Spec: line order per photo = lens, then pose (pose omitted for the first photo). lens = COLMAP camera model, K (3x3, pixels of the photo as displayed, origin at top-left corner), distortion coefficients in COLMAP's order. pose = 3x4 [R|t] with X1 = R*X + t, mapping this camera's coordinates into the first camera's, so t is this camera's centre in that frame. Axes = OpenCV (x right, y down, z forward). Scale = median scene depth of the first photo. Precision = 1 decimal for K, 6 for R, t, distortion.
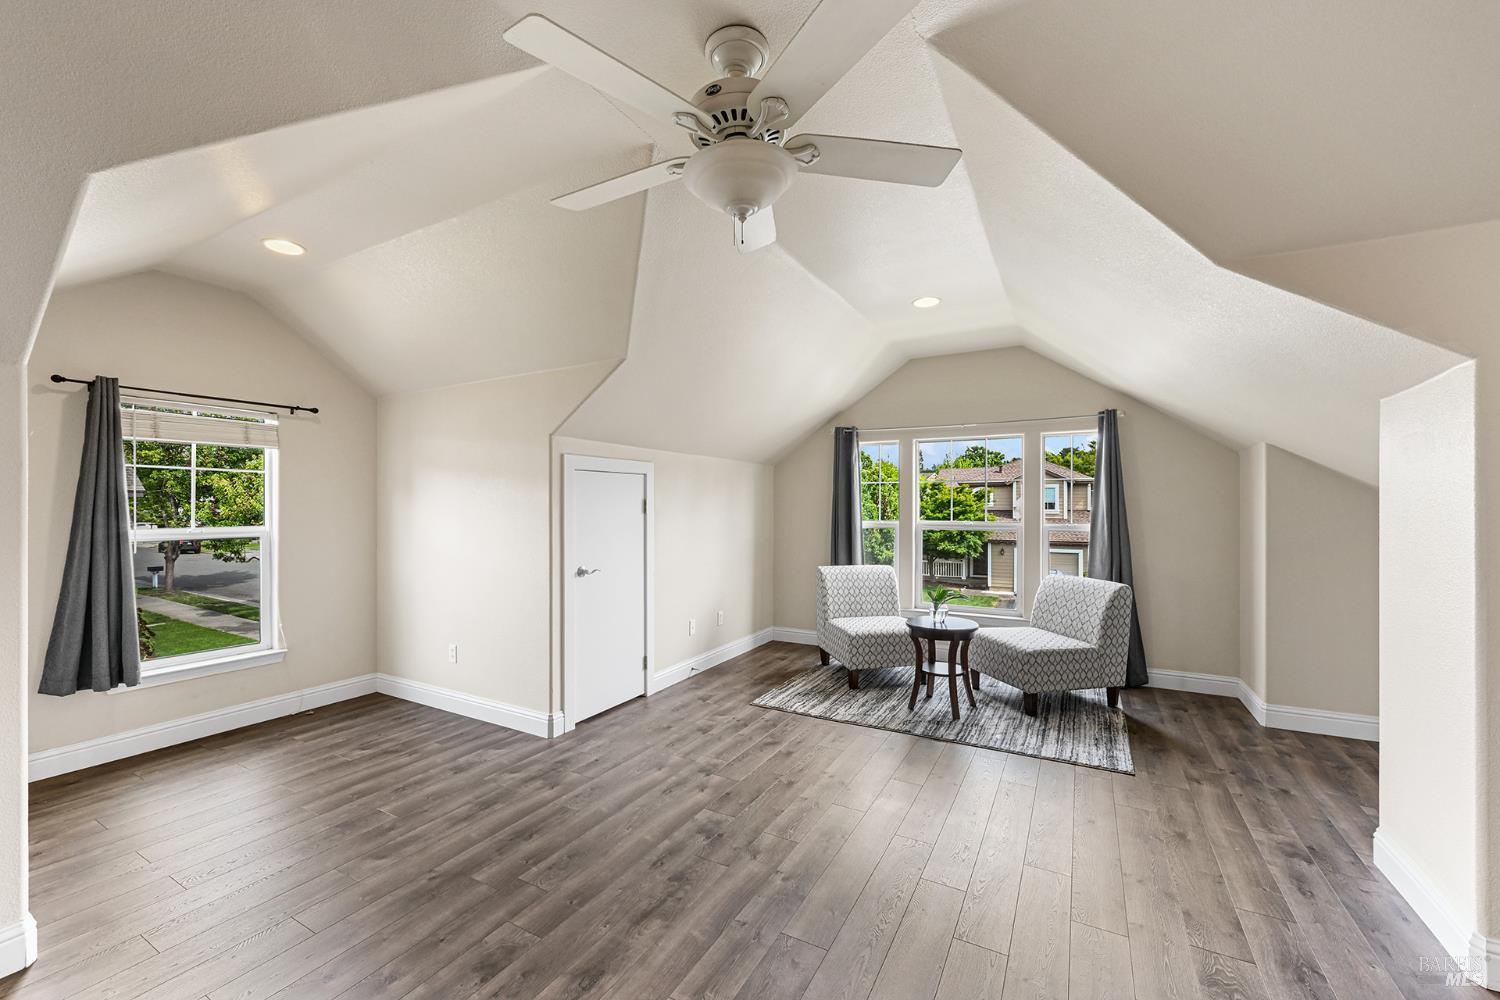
lens RADIAL K [[594.7, 0, 754.3], [0, 594.7, 505.1], [0, 0, 1]] dist [-0.000396, 0.000045]
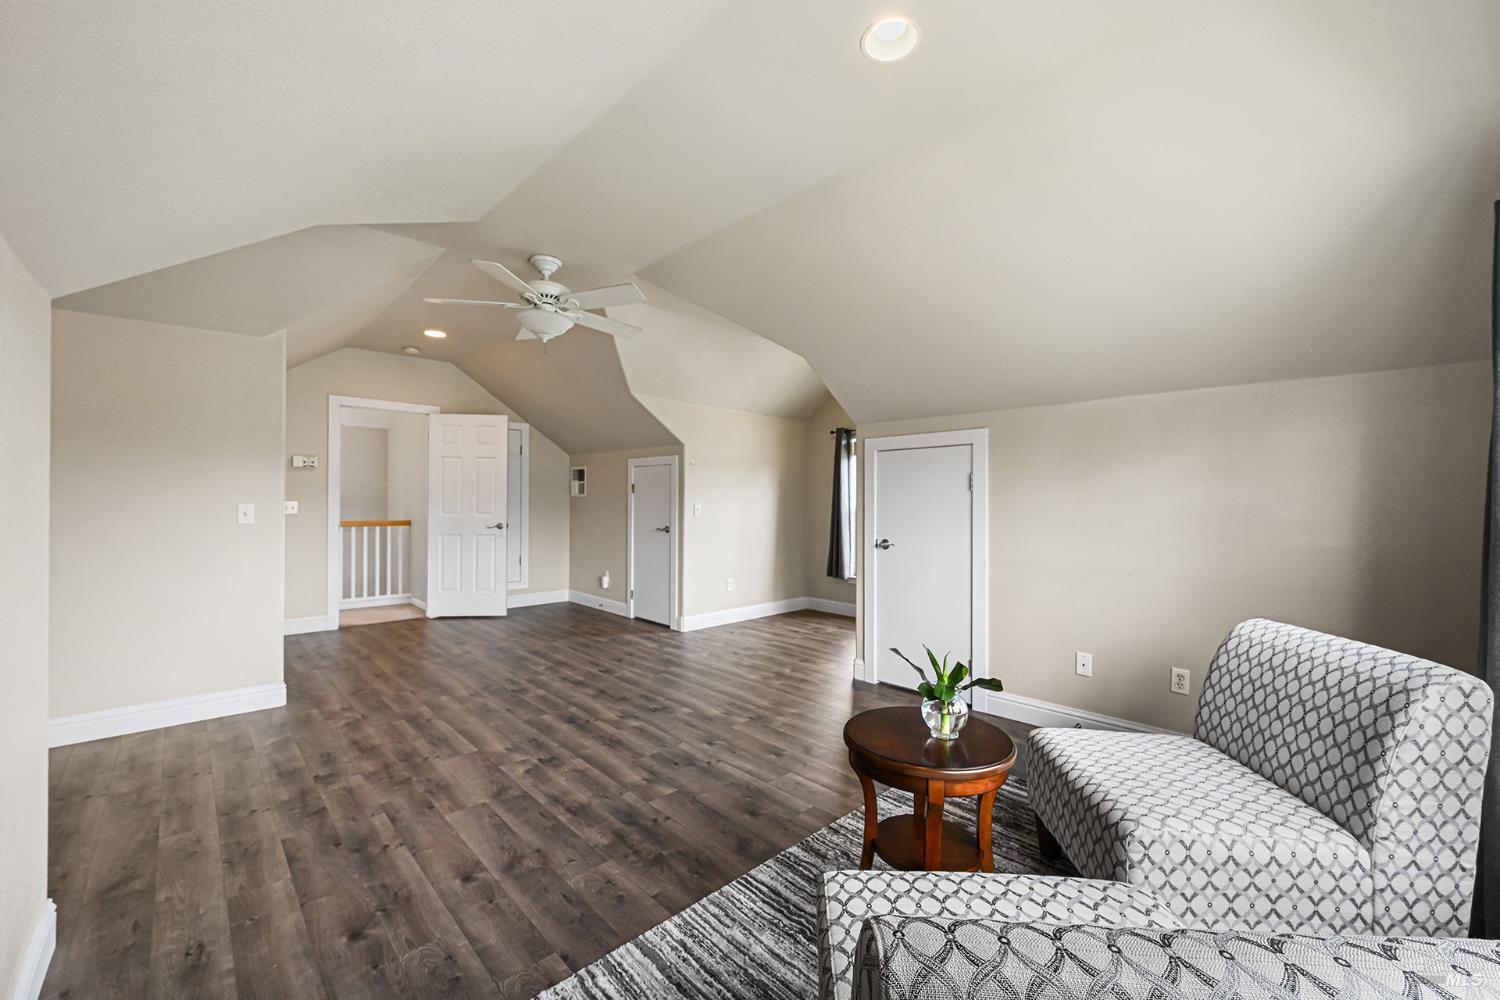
lens RADIAL K [[594.7, 0, 746.9], [0, 594.7, 499.7], [0, 0, 1]] dist [-0.000396, 0.000045]
pose [[-0.308723, -0.003979, -0.951144, 0.804925], [0.004963, 0.999971, -0.005794, 0.034465], [0.951139, -0.006510, -0.308694, 1.075954]]
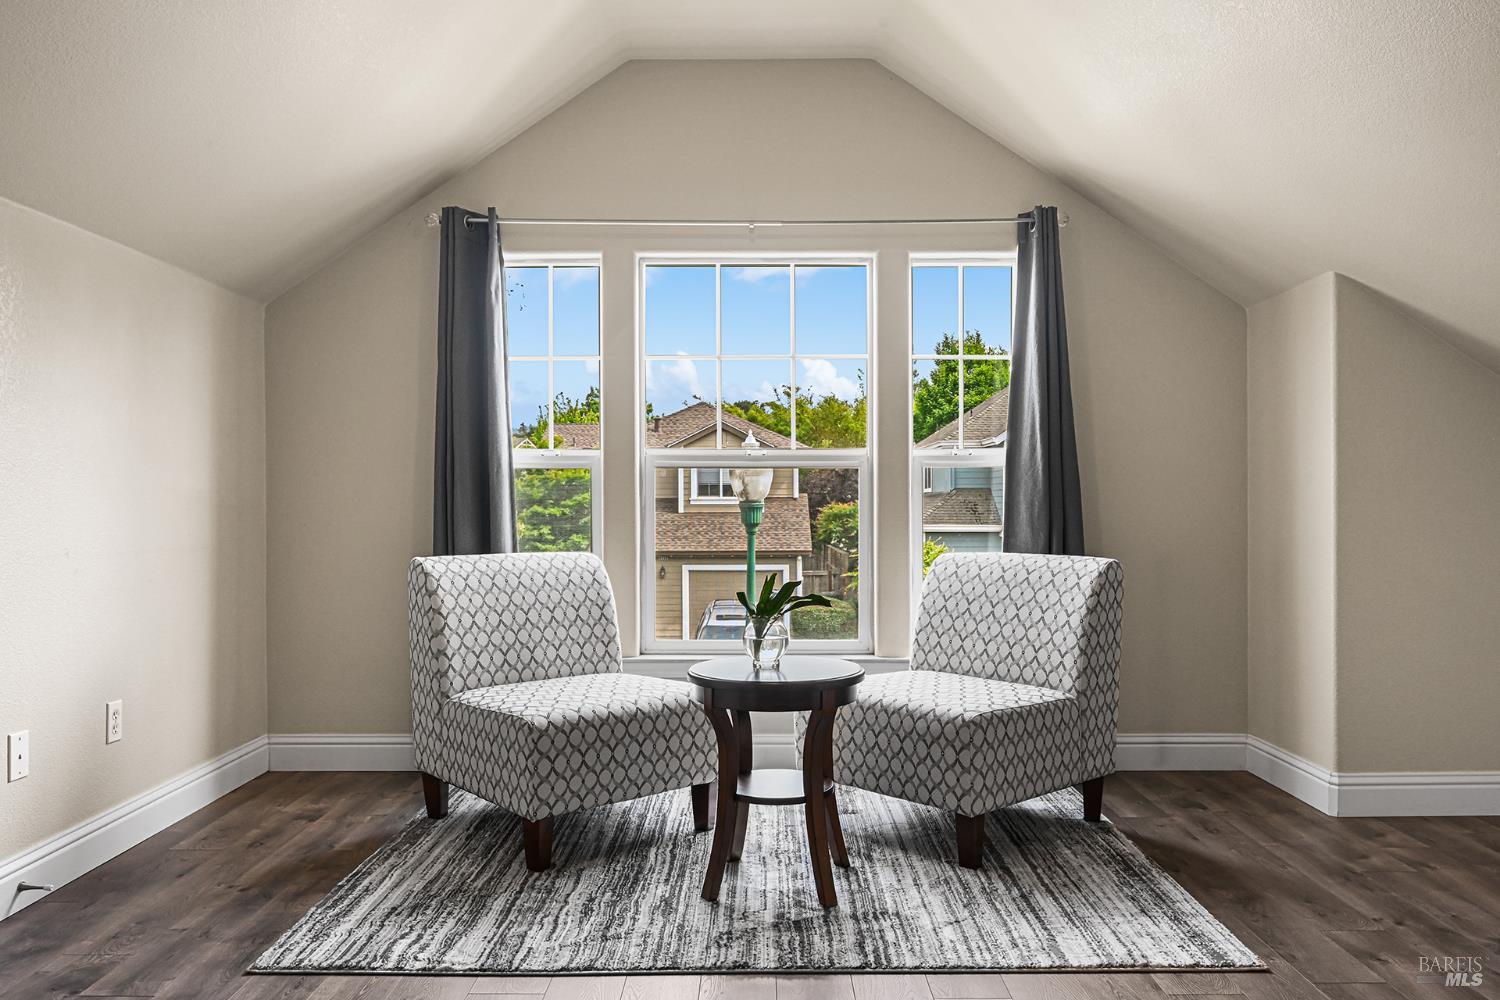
lens RADIAL K [[1119.1, 0, 747.6], [0, 1119.1, 508.7], [0, 0, 1]] dist [0.000472, -0.003756]
pose [[0.878578, -0.006266, 0.477557, -0.055128], [0.002900, 0.999965, 0.007785, 0.084302], [-0.477589, -0.005455, 0.878566, 0.350817]]
